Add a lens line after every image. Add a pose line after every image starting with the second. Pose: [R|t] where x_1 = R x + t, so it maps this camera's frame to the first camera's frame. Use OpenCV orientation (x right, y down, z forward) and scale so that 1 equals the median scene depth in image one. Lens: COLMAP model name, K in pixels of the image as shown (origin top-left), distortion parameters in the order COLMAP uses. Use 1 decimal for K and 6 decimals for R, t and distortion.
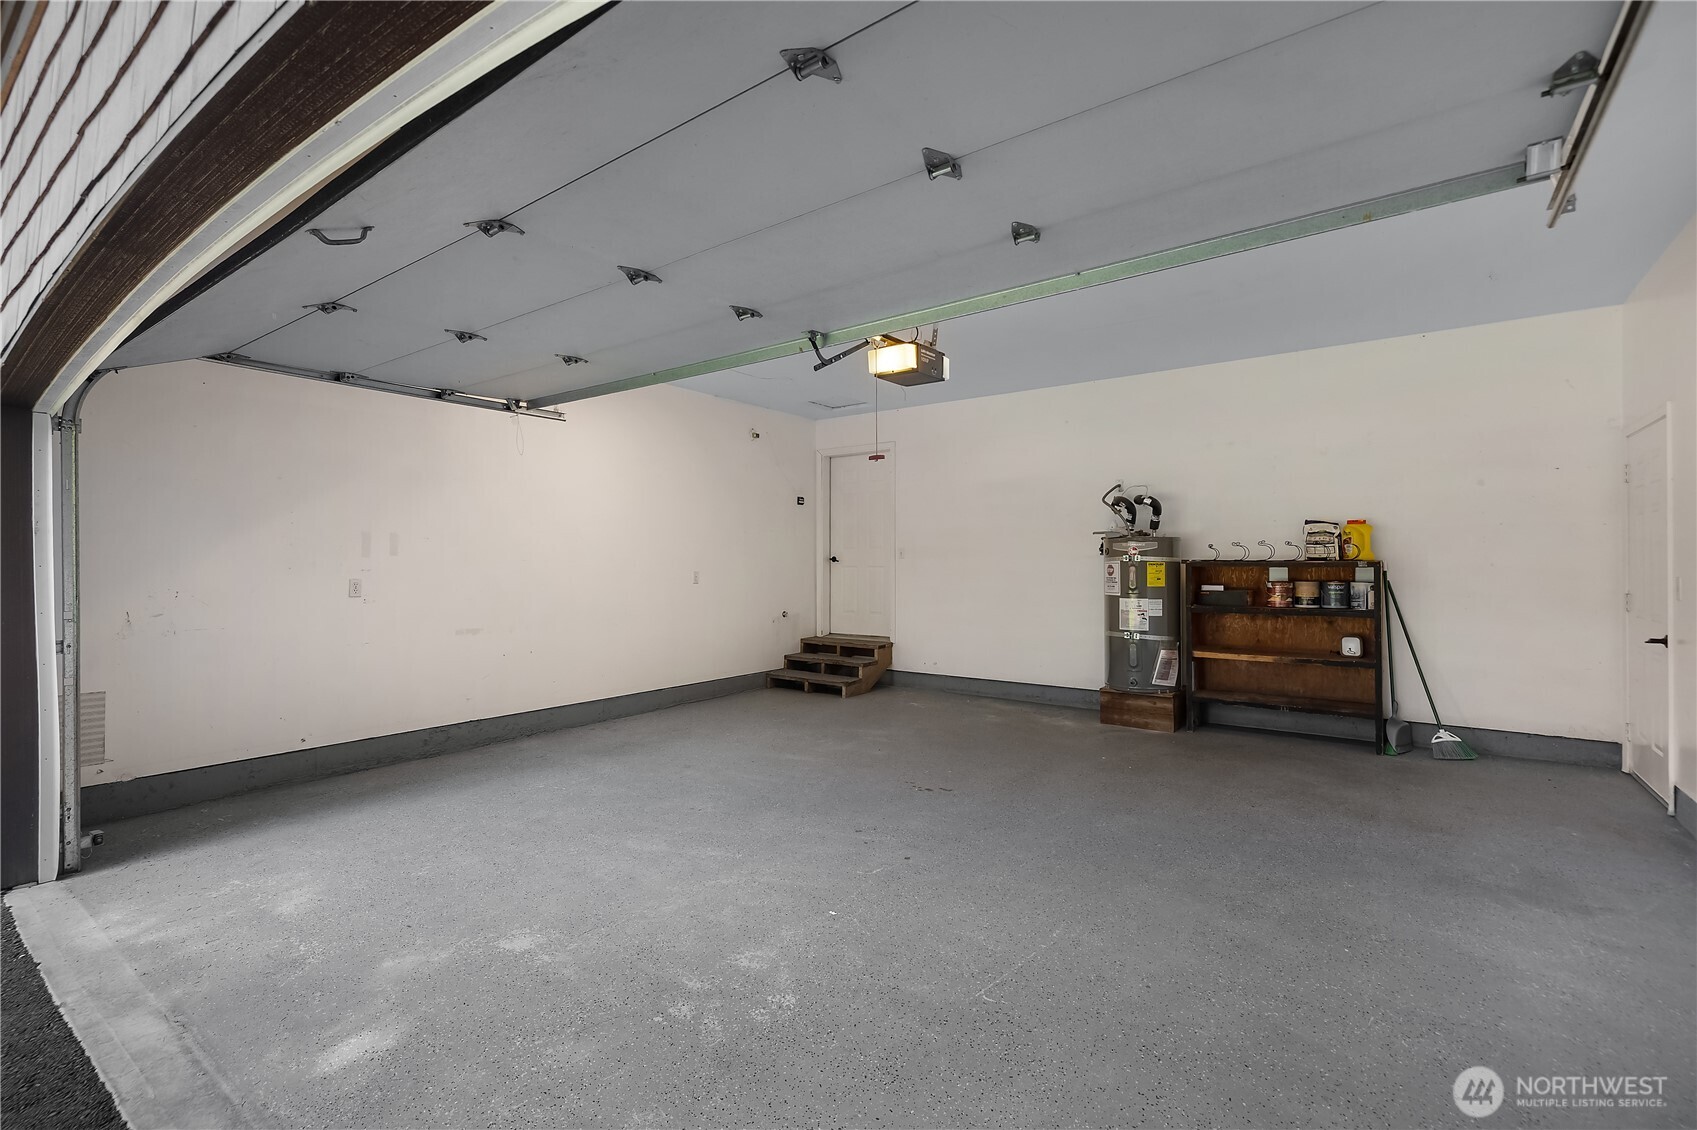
lens RADIAL K [[736.5, 0, 856.0], [0, 736.5, 566.1], [0, 0, 1]] dist [0.003631, 0.000263]
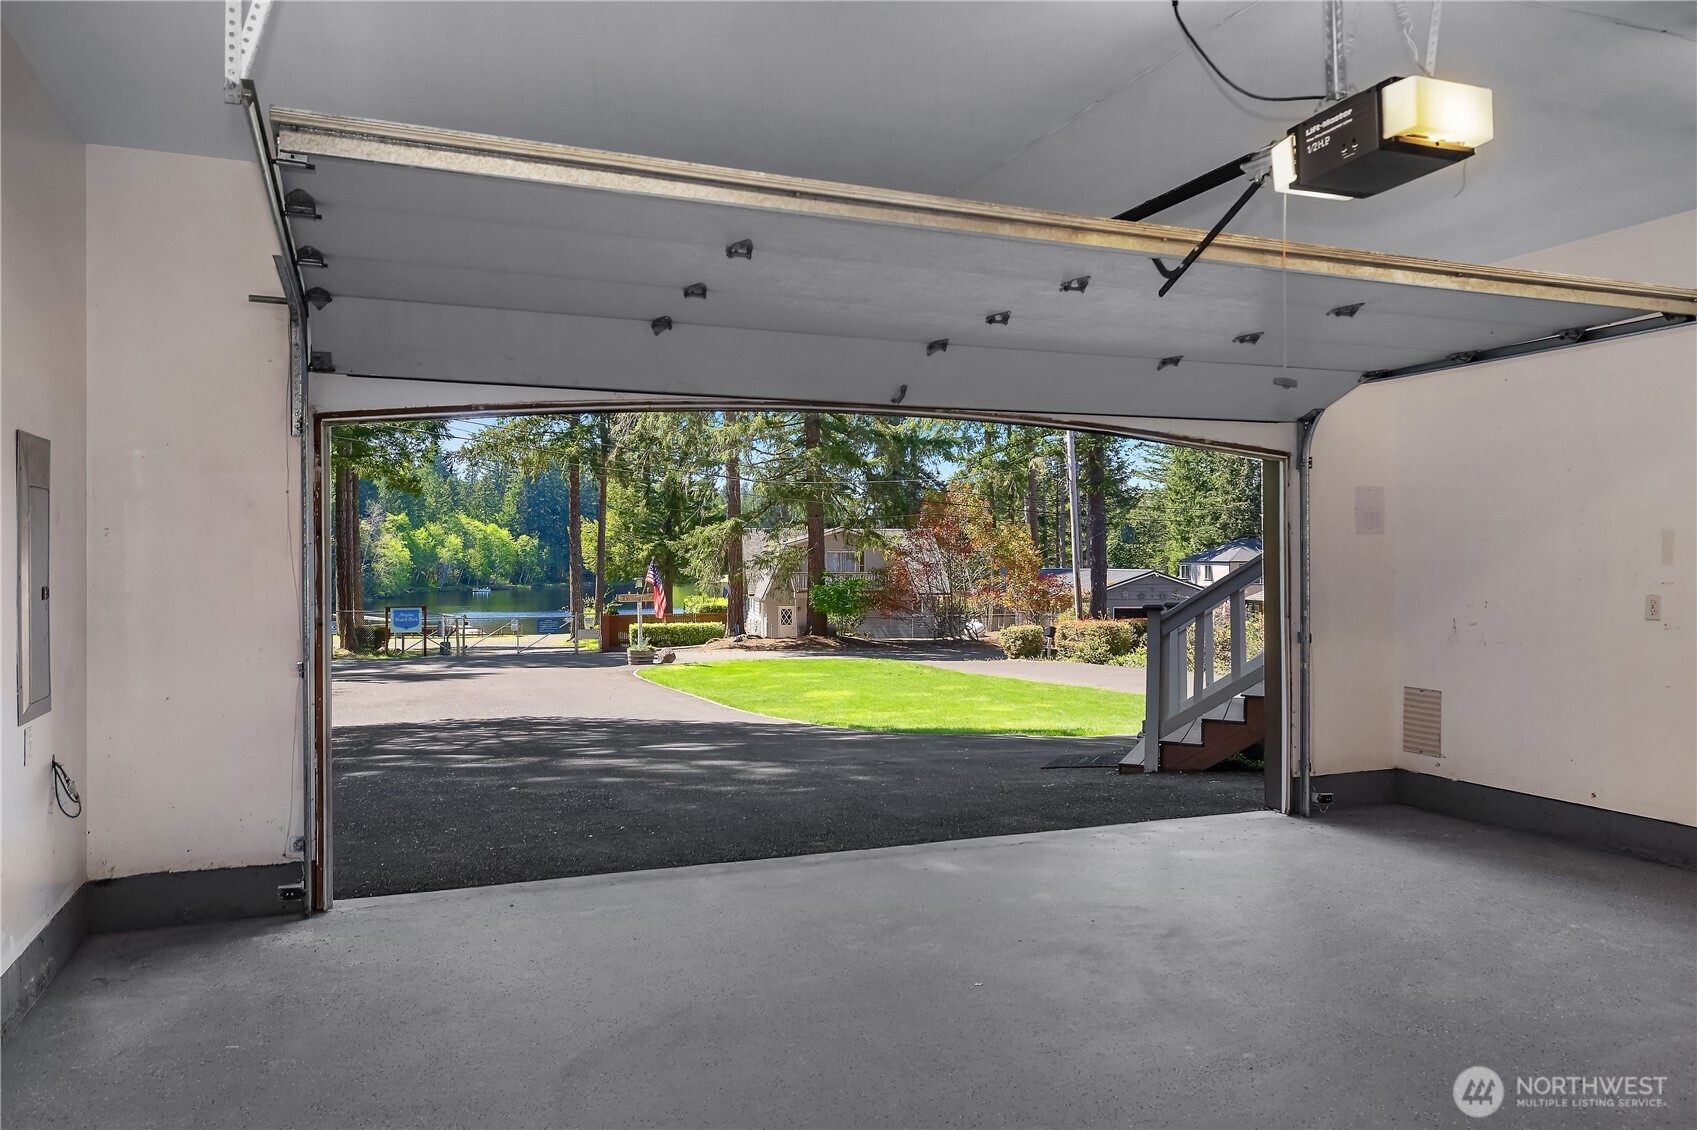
lens RADIAL K [[1192.5, 0, 852.7], [0, 1192.5, 558.9], [0, 0, 1]] dist [0.006894, 0.000672]
pose [[-0.519816, -0.001328, -0.854277, 0.882840], [-0.002068, 0.999998, -0.000297, -0.019644], [0.854276, 0.001612, -0.519817, 1.137772]]
